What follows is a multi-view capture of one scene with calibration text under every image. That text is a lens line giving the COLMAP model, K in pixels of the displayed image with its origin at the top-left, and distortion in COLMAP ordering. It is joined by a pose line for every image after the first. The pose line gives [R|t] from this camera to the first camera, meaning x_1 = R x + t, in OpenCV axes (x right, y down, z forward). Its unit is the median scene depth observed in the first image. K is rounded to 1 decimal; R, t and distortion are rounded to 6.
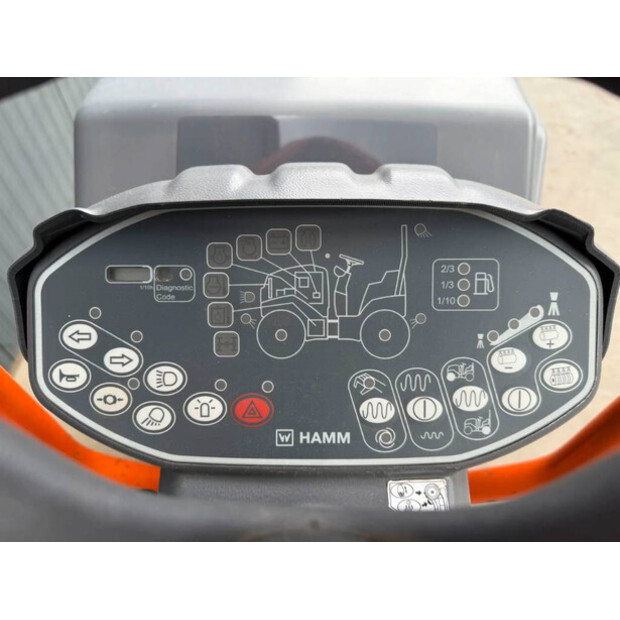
lens RADIAL K [[464.2, 0, 302.5], [0, 464.2, 307.4], [0, 0, 1]] dist [-0.007425, -0.006459]
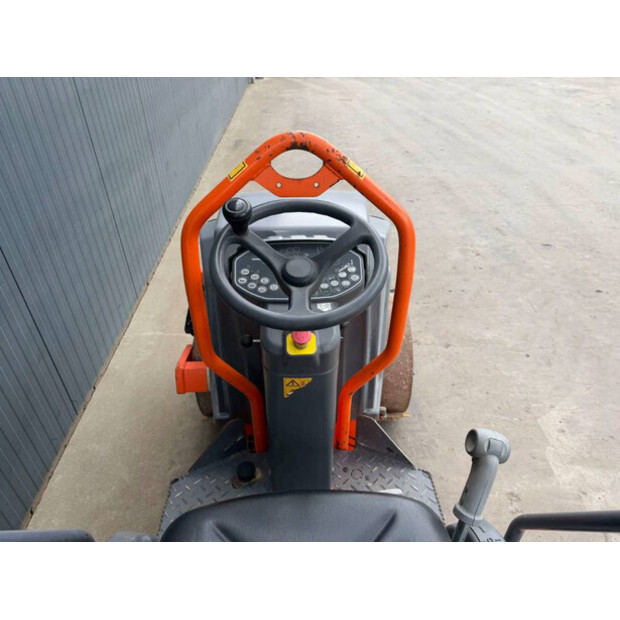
lens RADIAL K [[437.9, 0, 312.3], [0, 437.9, 309.4], [0, 0, 1]] dist [0.054930, -0.078828]
pose [[0.998029, -0.028569, 0.055881, -0.087064], [0.042543, 0.962563, -0.267699, 1.539032], [-0.046141, 0.269549, 0.961881, -2.921667]]
